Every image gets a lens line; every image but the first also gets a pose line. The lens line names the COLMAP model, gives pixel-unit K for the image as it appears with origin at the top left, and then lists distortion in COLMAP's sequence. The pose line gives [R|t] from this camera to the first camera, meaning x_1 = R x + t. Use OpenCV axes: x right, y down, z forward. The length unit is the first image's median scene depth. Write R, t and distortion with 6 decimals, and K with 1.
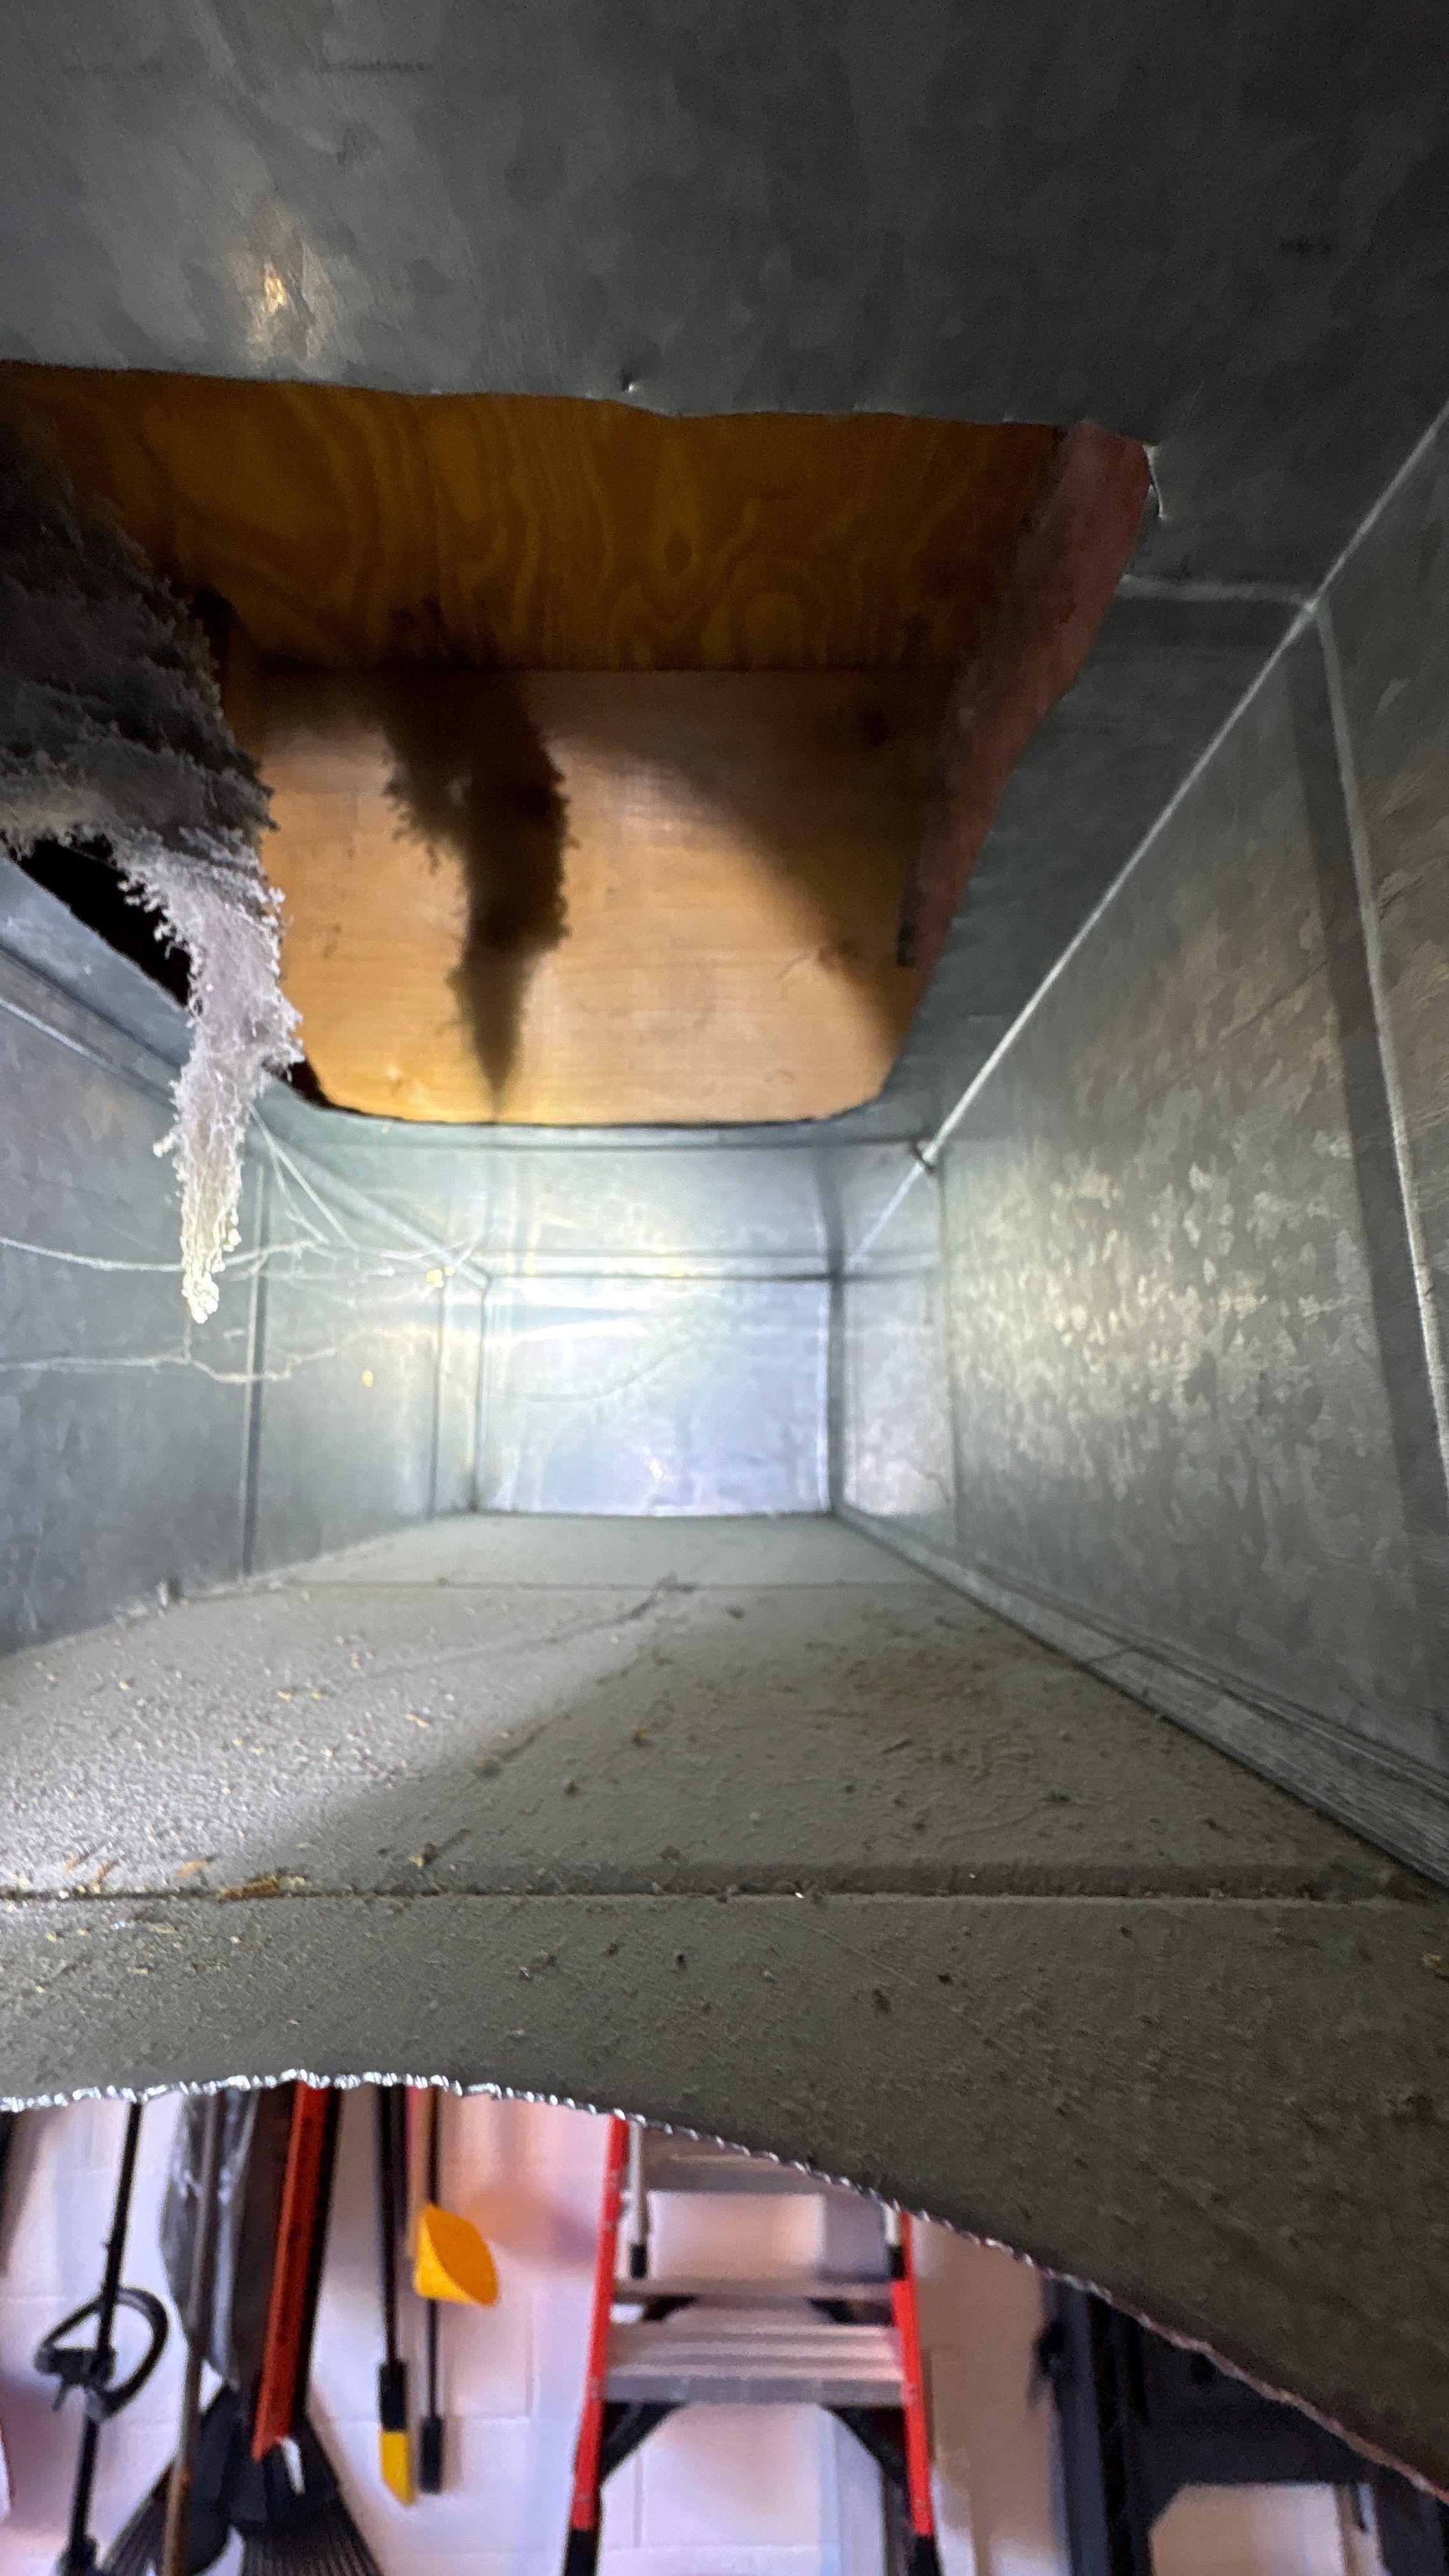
lens RADIAL K [[1022.0, 0, 716.1], [0, 1022.0, 1278.9], [0, 0, 1]] dist [0.000114, -0.000152]
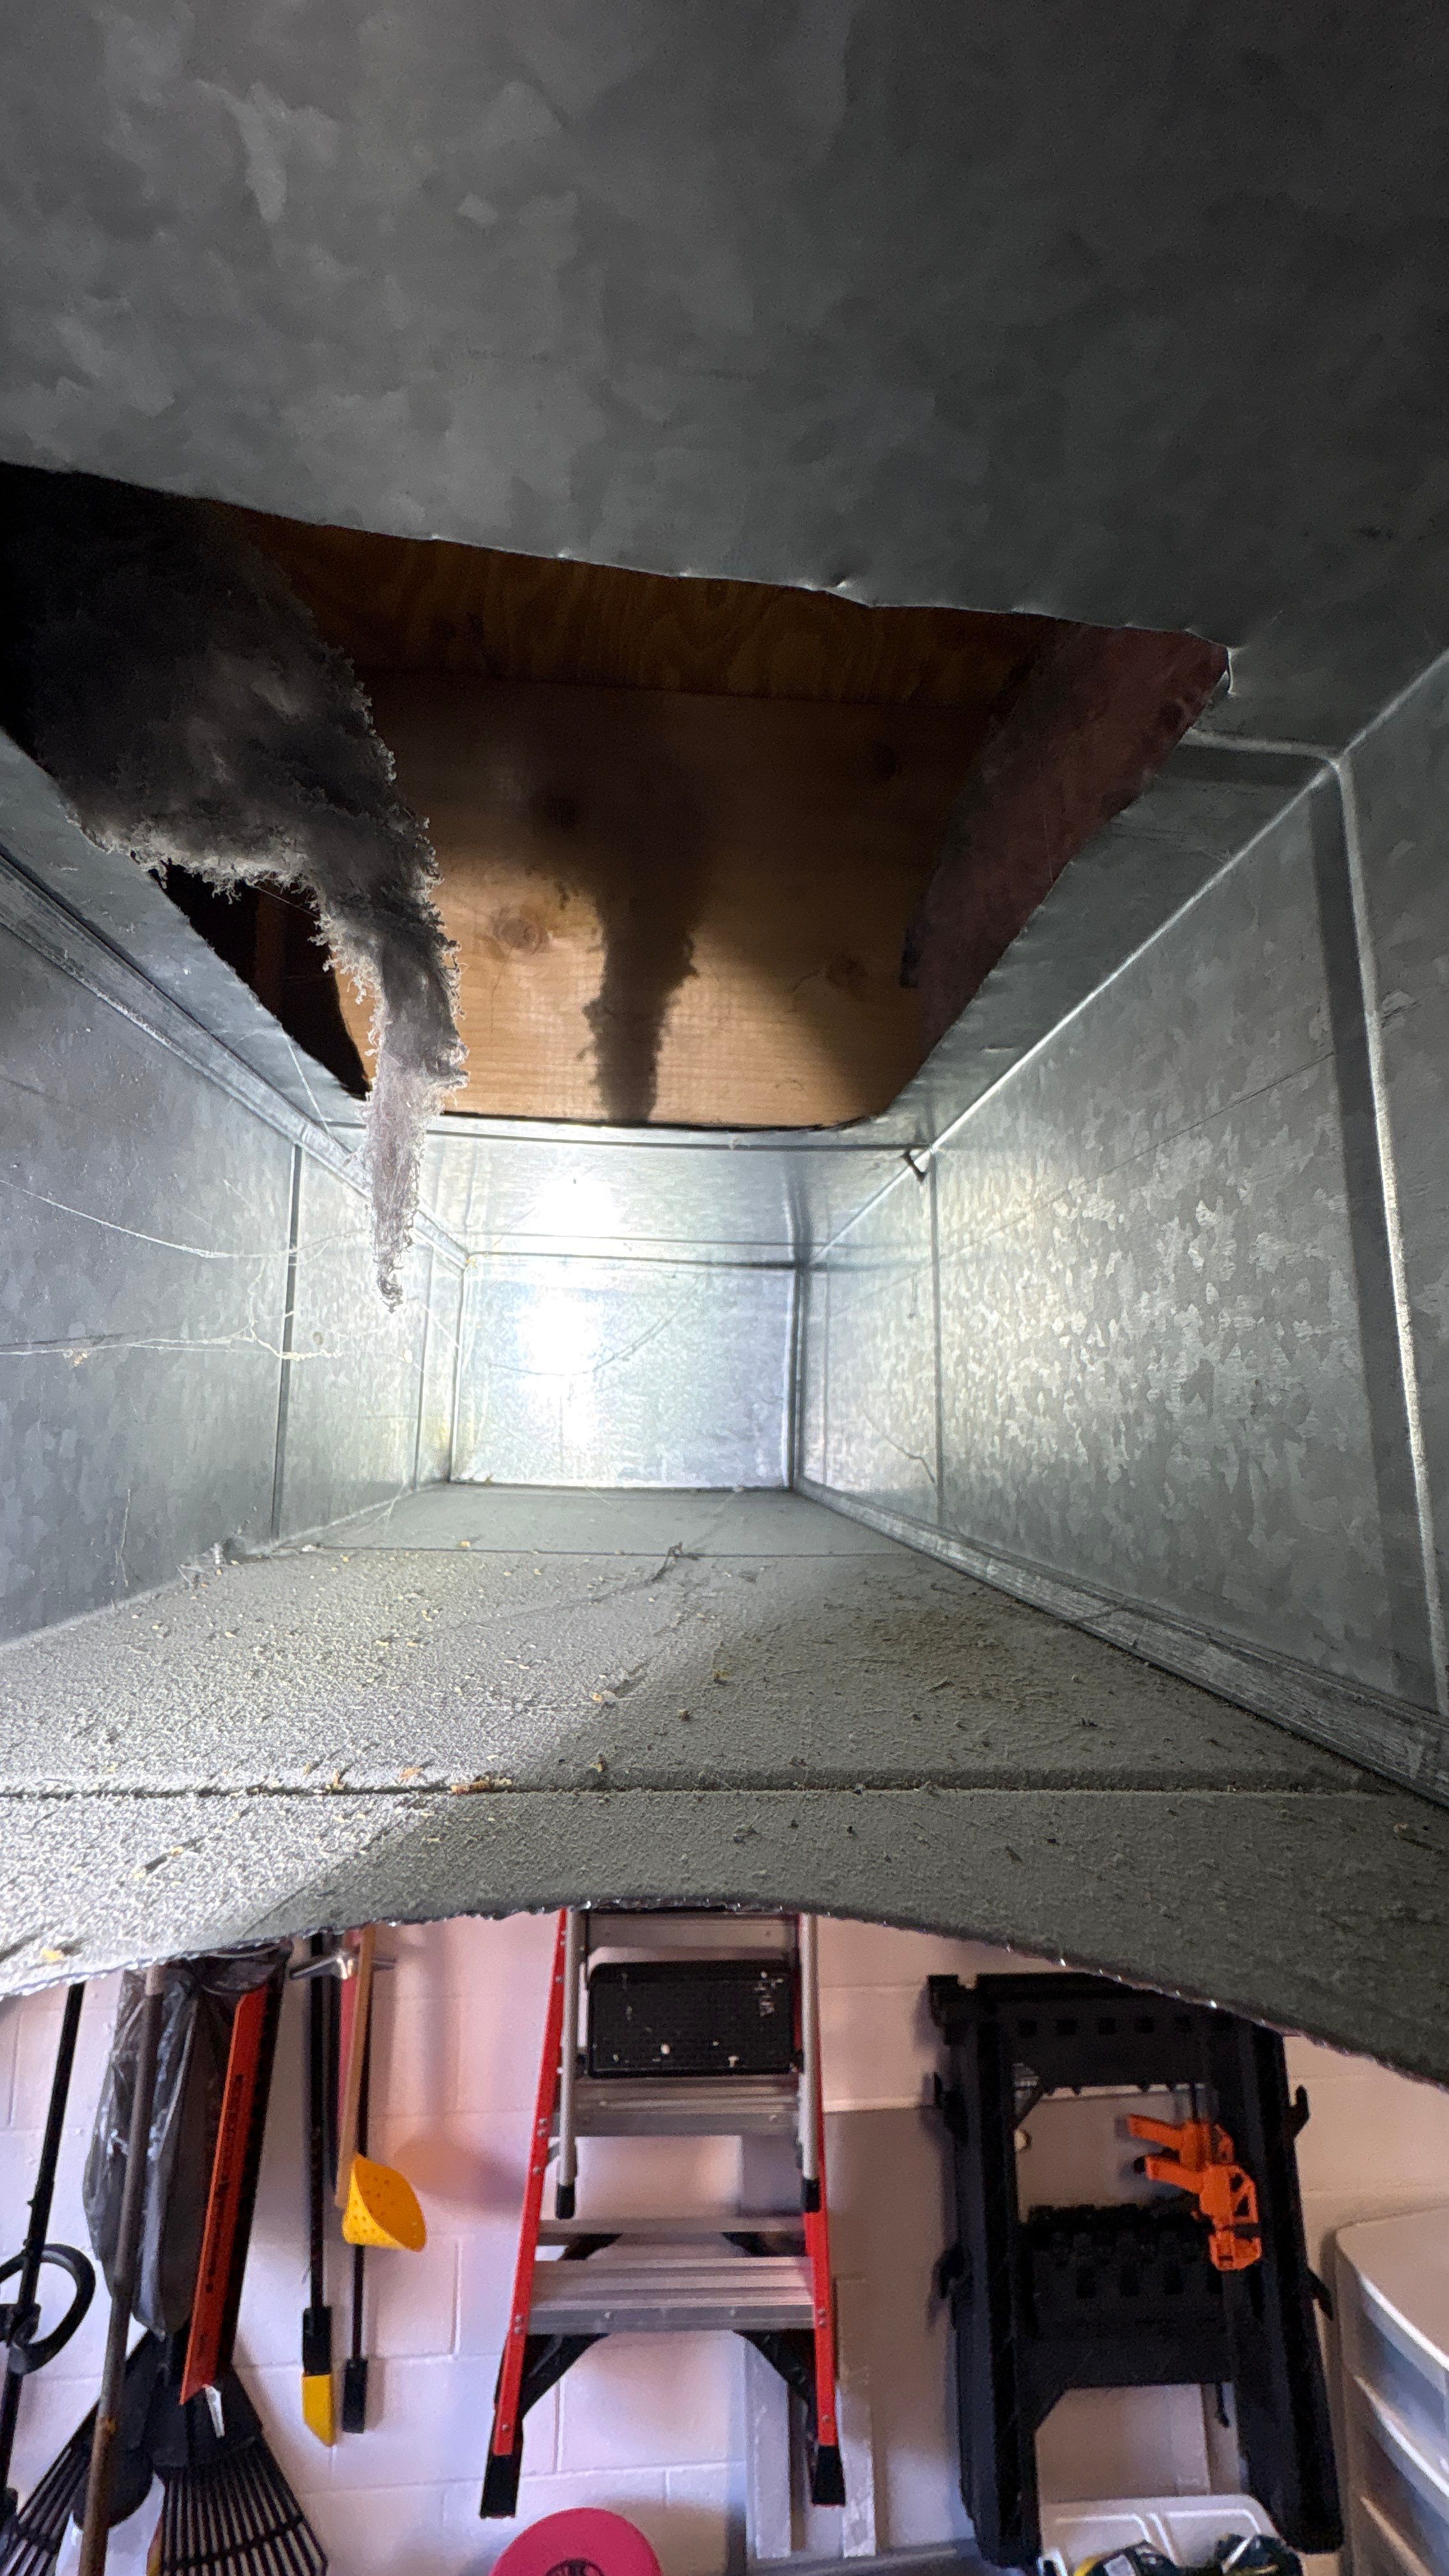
lens RADIAL K [[1015.0, 0, 716.6], [0, 1015.0, 1279.6], [0, 0, 1]] dist [0.000626, -0.000042]
pose [[0.997138, 0.030966, 0.068974, -0.077385], [-0.032525, 0.999237, 0.021601, -0.013273], [-0.068252, -0.023783, 0.997385, -0.062965]]
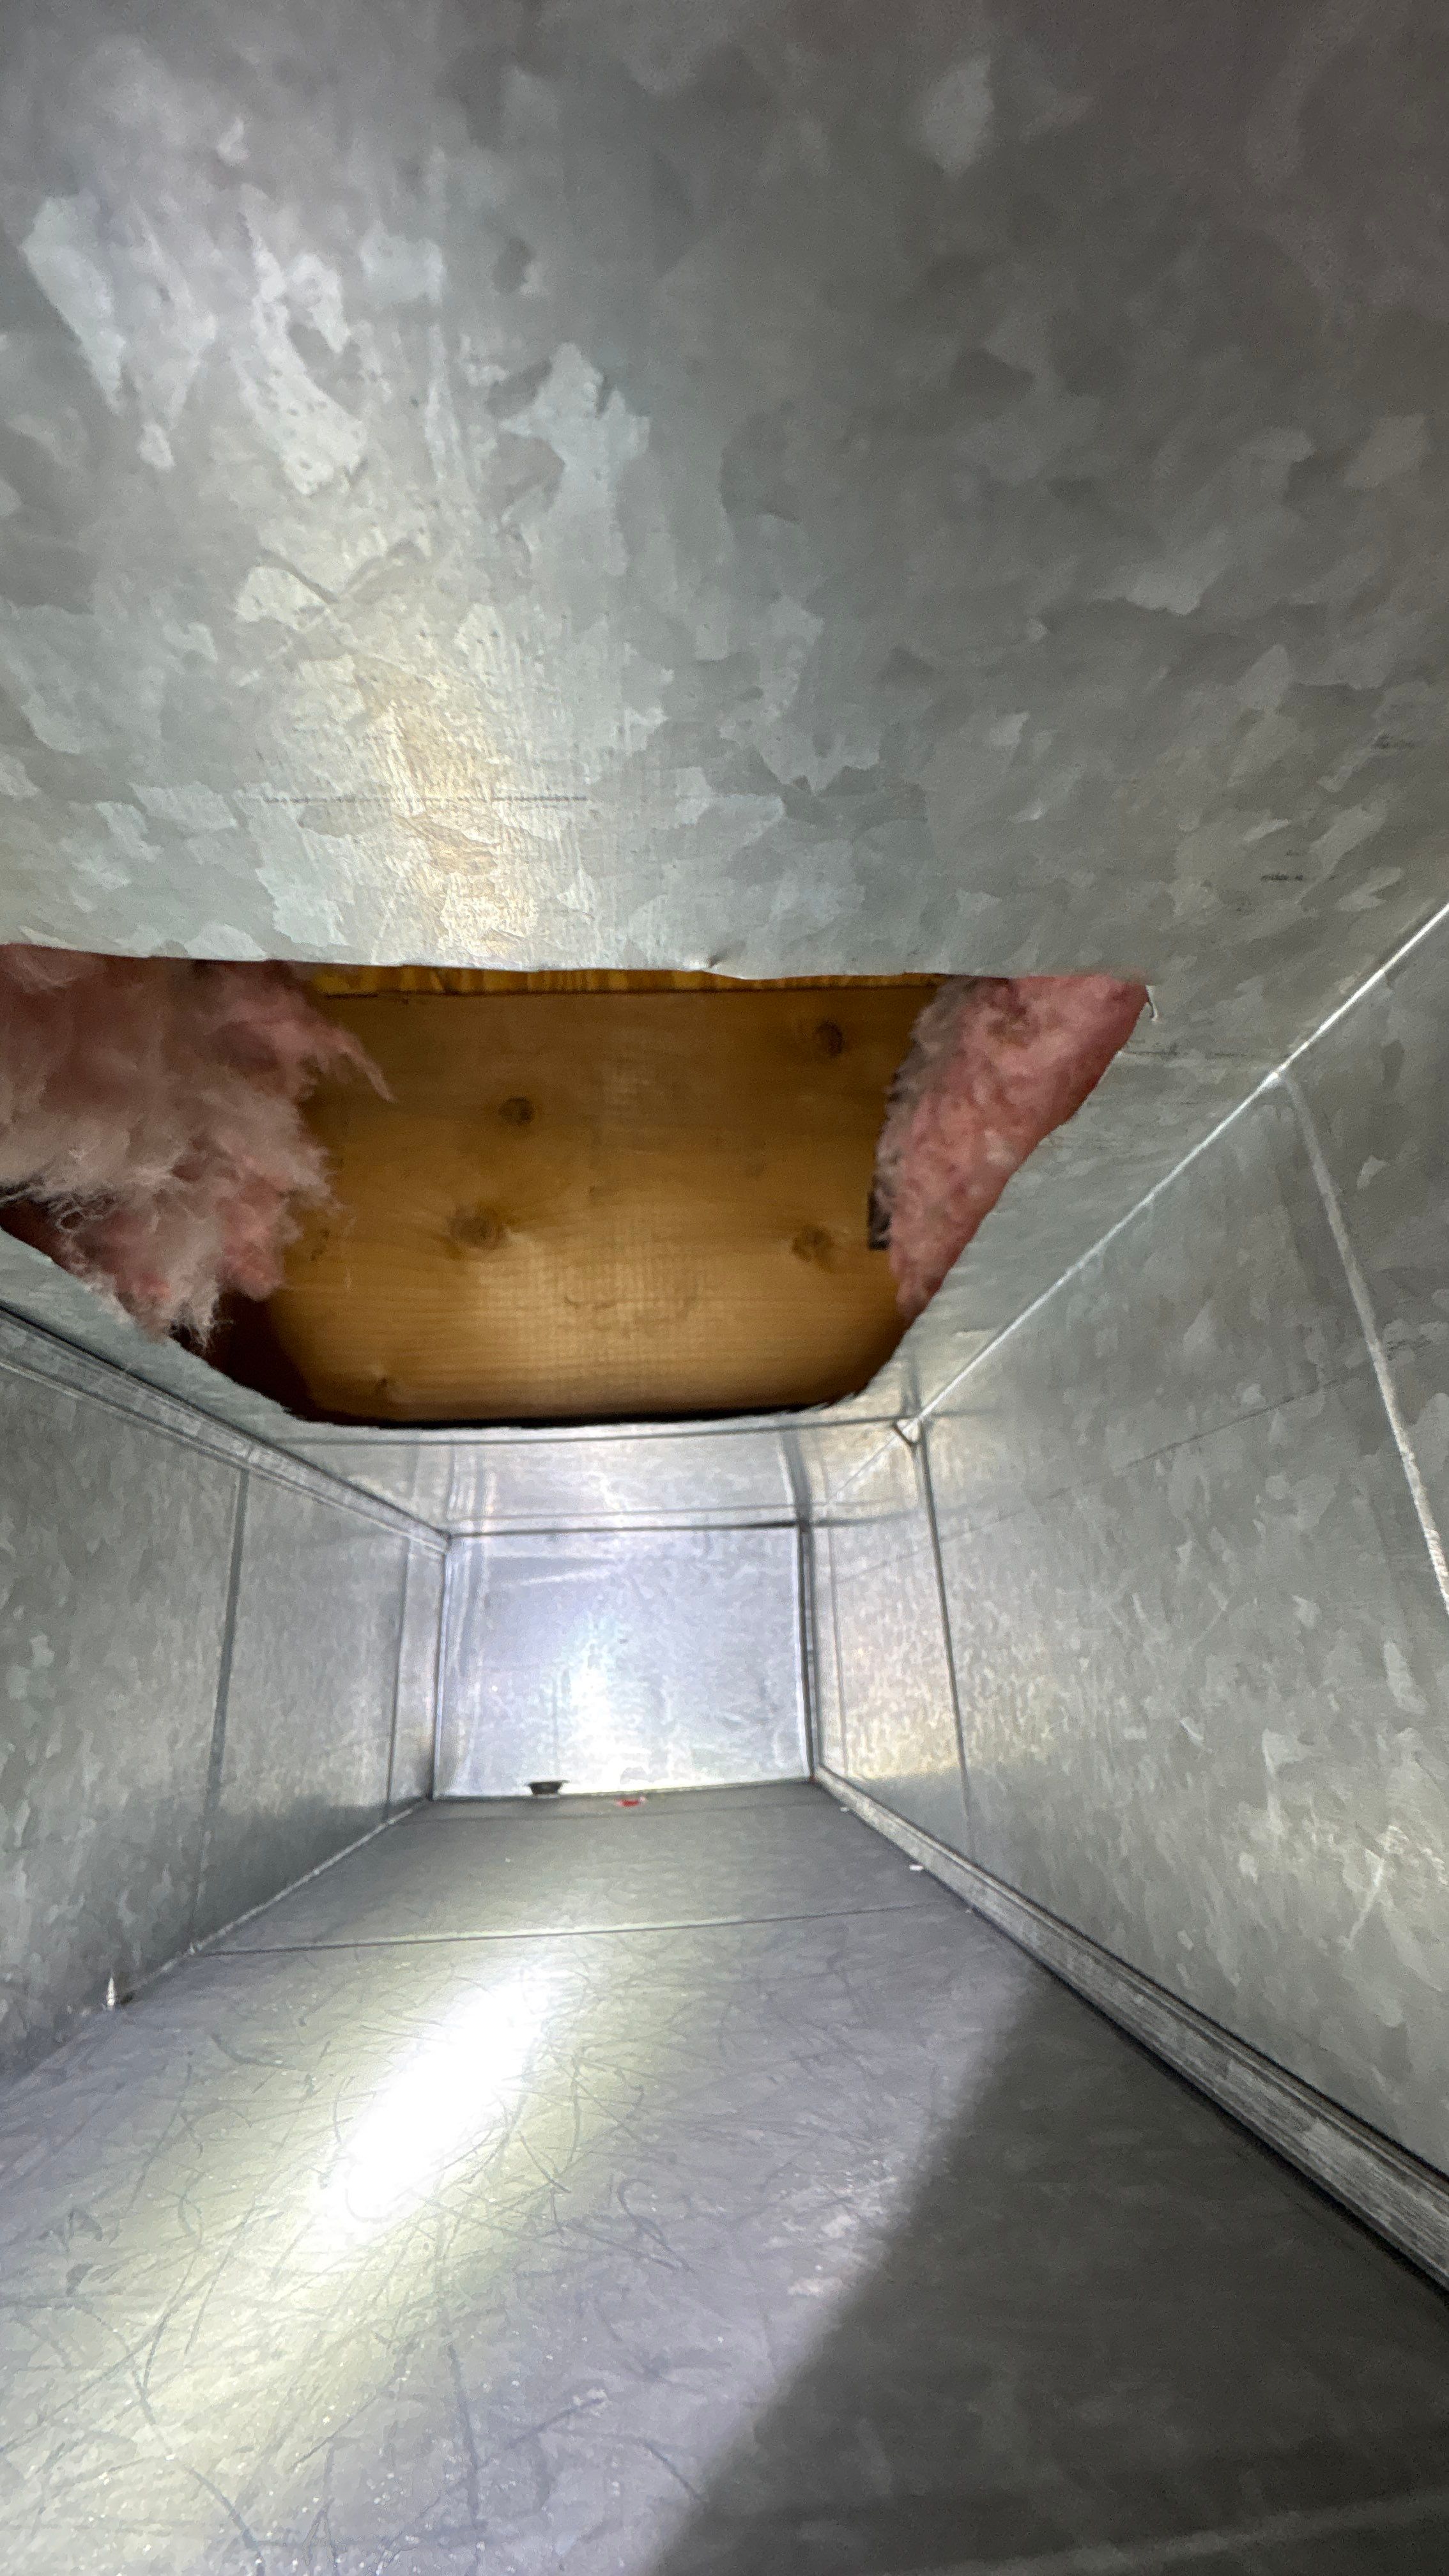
lens RADIAL K [[1015.9, 0, 724.5], [0, 1015.9, 1288.0], [0, 0, 1]] dist [0.000822, 0.000031]
pose [[0.997362, -0.023521, 0.068674, -0.041795], [0.036124, 0.981408, -0.188500, -0.078479], [-0.062964, 0.190484, 0.979669, -0.010890]]
